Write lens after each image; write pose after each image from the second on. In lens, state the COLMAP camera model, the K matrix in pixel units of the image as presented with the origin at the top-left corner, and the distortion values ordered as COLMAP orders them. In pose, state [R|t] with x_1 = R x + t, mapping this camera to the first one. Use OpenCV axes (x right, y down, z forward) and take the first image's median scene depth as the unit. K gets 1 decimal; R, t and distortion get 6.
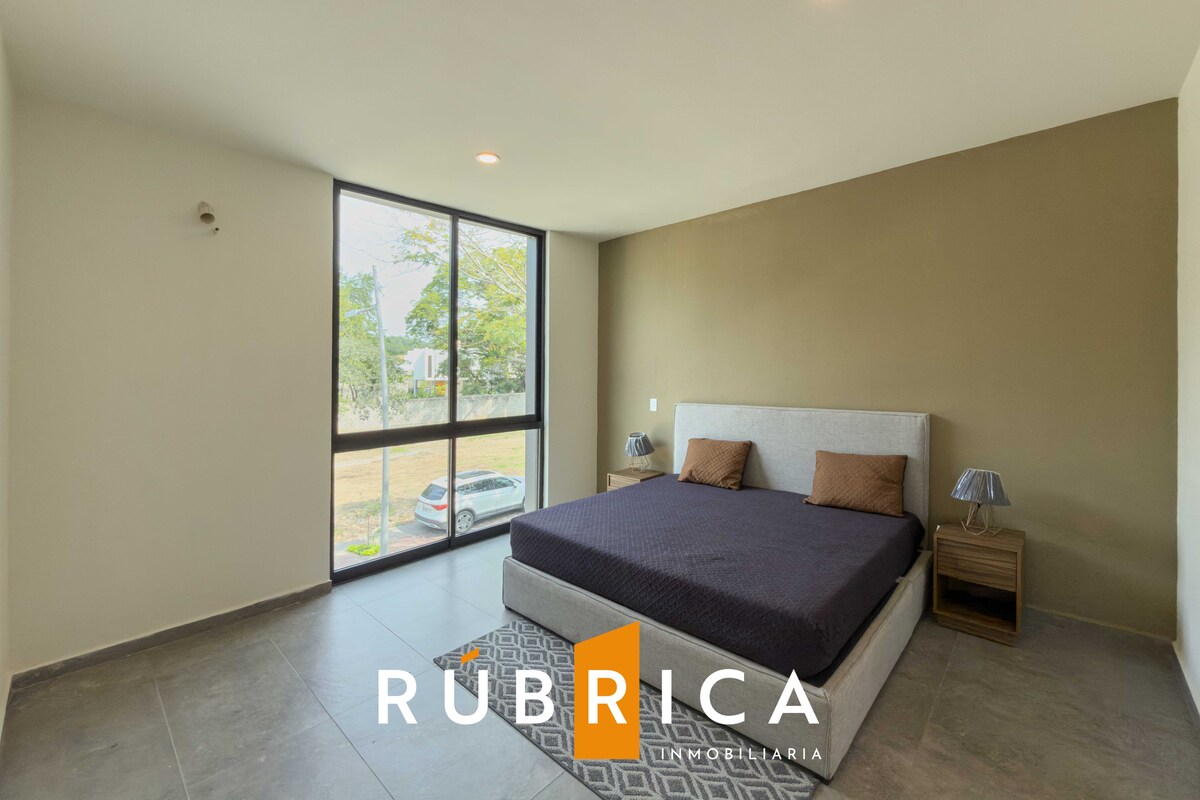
lens RADIAL K [[492.7, 0, 600.3], [0, 492.7, 376.2], [0, 0, 1]] dist [0.000352, 0.000051]
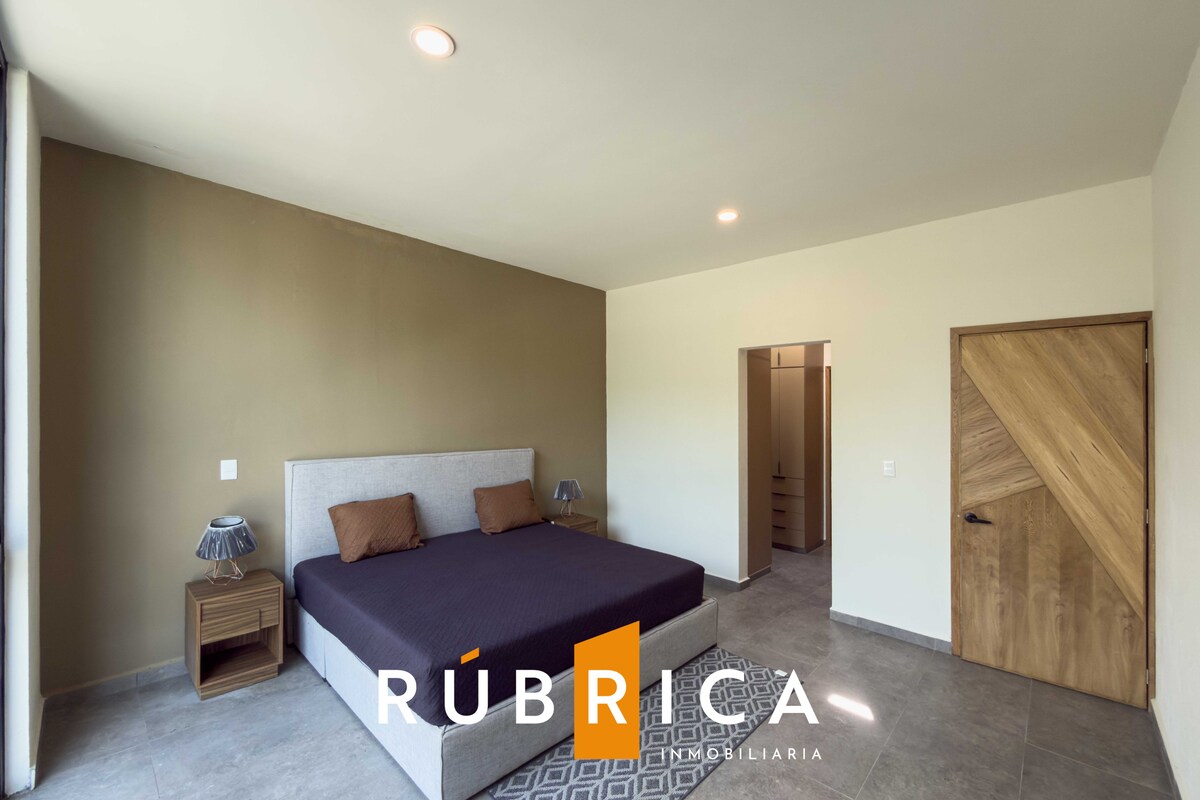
lens RADIAL K [[494.5, 0, 600.8], [0, 494.5, 414.2], [0, 0, 1]] dist [-0.001755, -0.000077]
pose [[0.005403, -0.000779, 0.999985, -0.703038], [-0.012755, 0.999918, 0.000848, -0.025231], [-0.999904, -0.012760, 0.005393, 0.712654]]
